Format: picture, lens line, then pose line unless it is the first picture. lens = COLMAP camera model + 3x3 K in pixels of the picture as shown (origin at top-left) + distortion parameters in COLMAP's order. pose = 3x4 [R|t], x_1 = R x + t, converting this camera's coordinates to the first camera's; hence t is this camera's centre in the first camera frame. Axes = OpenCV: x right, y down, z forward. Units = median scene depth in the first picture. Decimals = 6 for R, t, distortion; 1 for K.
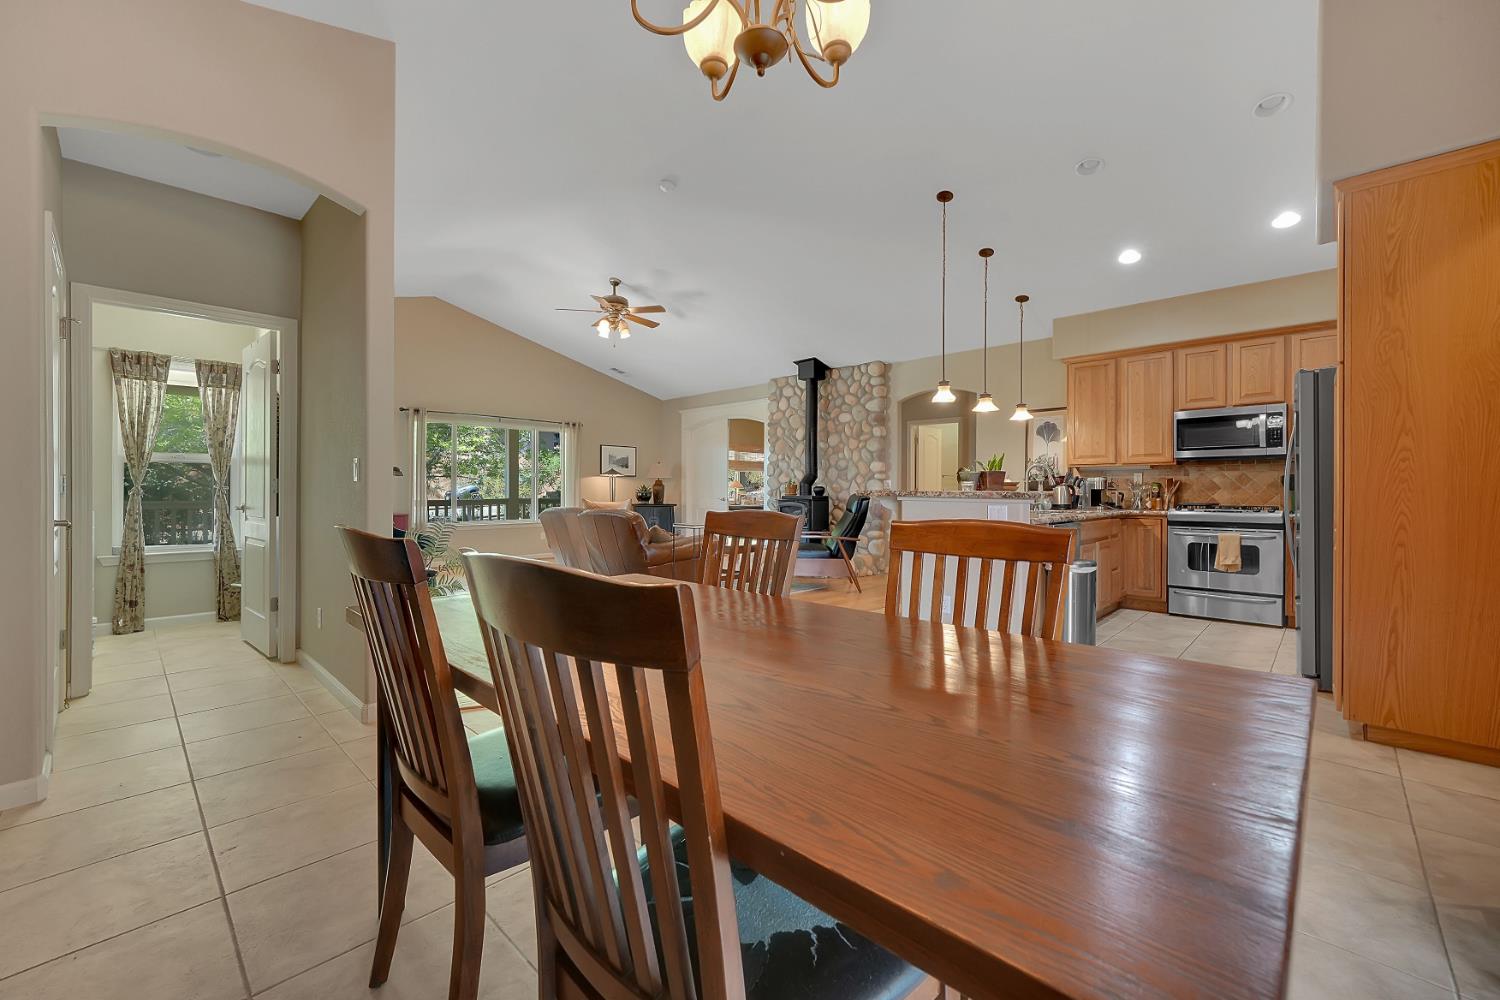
lens RADIAL K [[598.1, 0, 728.6], [0, 598.1, 492.0], [0, 0, 1]] dist [-0.001709, 0.000059]
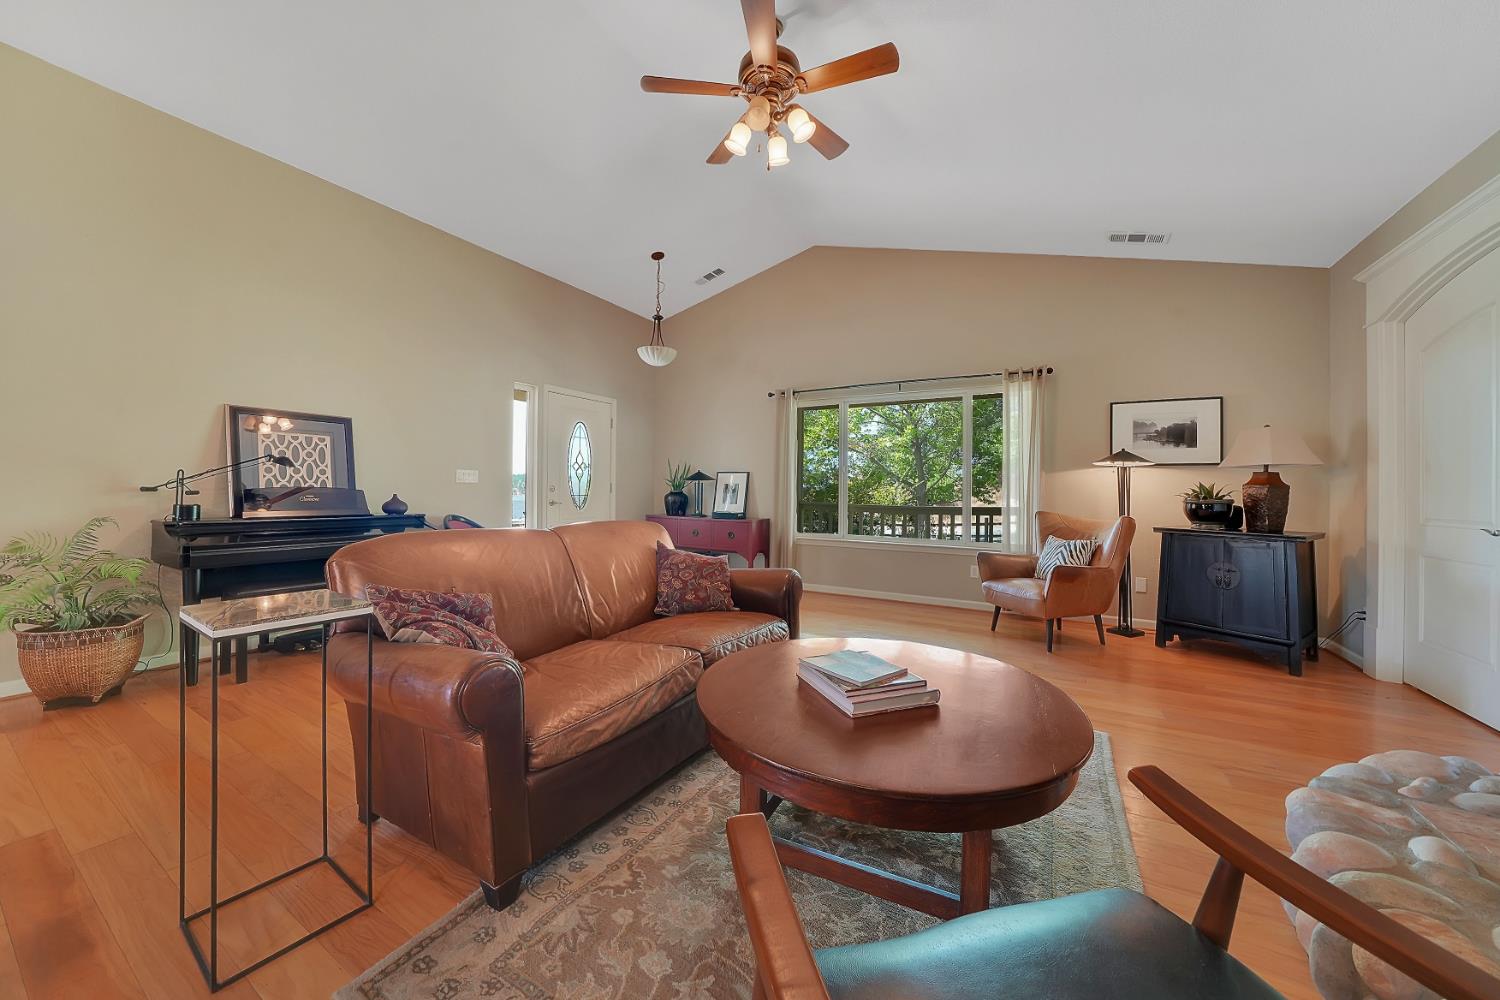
lens RADIAL K [[546.5, 0, 750.8], [0, 546.5, 478.2], [0, 0, 1]] dist [-0.001714, -0.000446]
pose [[0.253967, -0.021509, -0.966974, 0.175912], [-0.014757, 0.999550, -0.026110, -0.000867], [0.967100, 0.020901, 0.253536, 0.737037]]
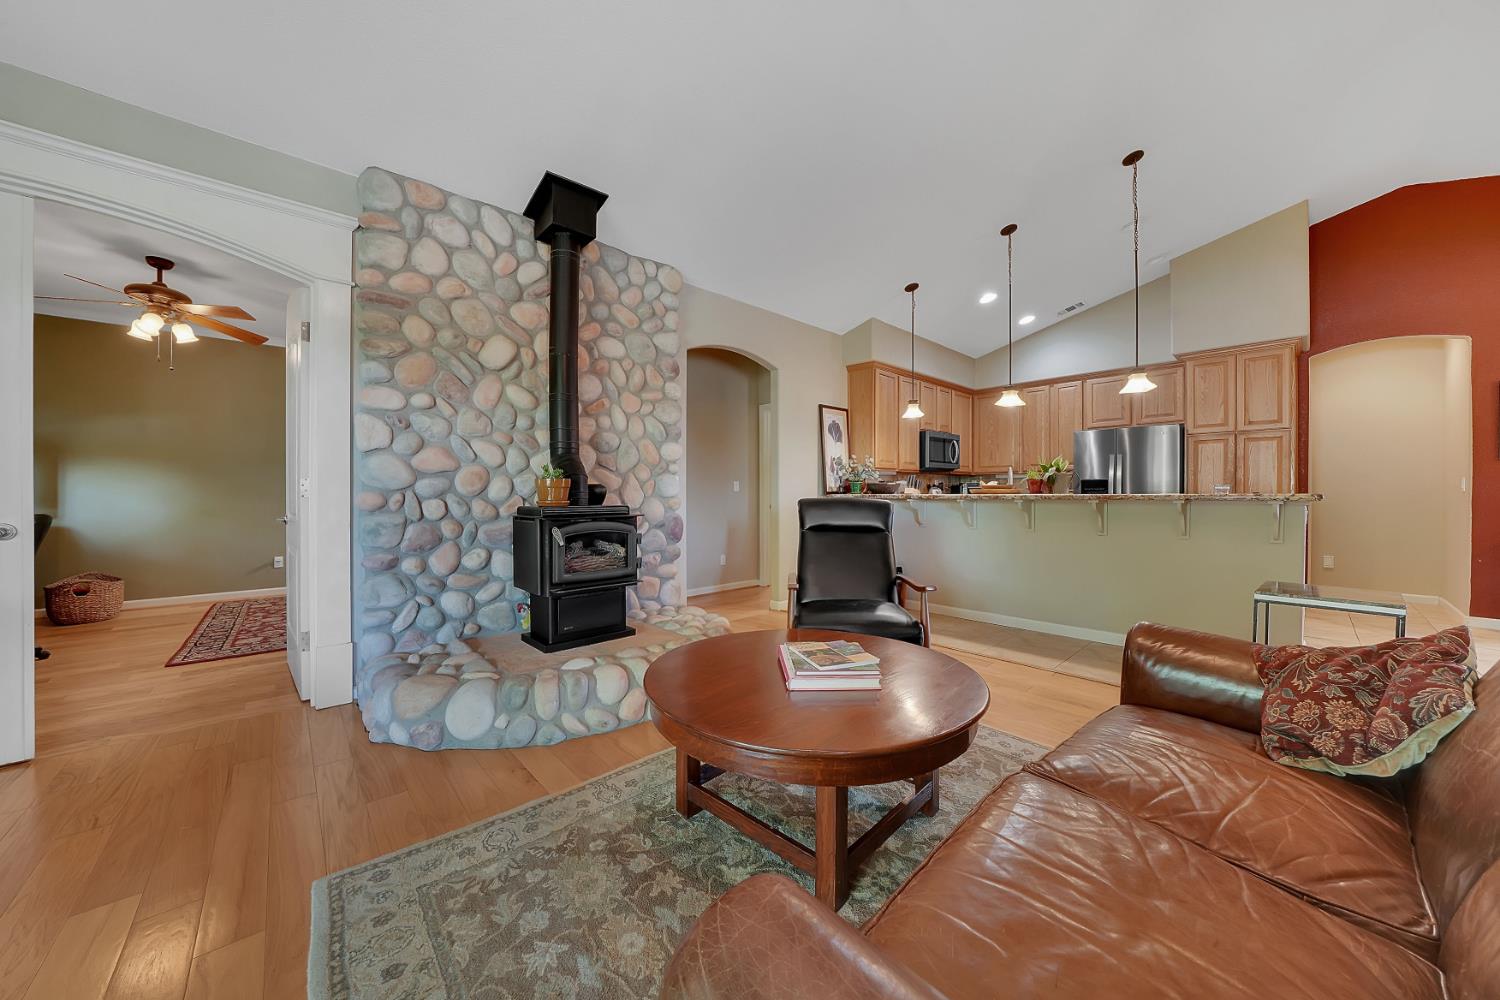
lens RADIAL K [[522.3, 0, 761.8], [0, 522.3, 497.9], [0, 0, 1]] dist [-0.020283, 0.001759]
pose [[0.048095, -0.008988, 0.998802, -0.234639], [0.001642, 0.999959, 0.008920, -0.002421], [-0.998841, 0.001211, 0.048107, 0.848727]]
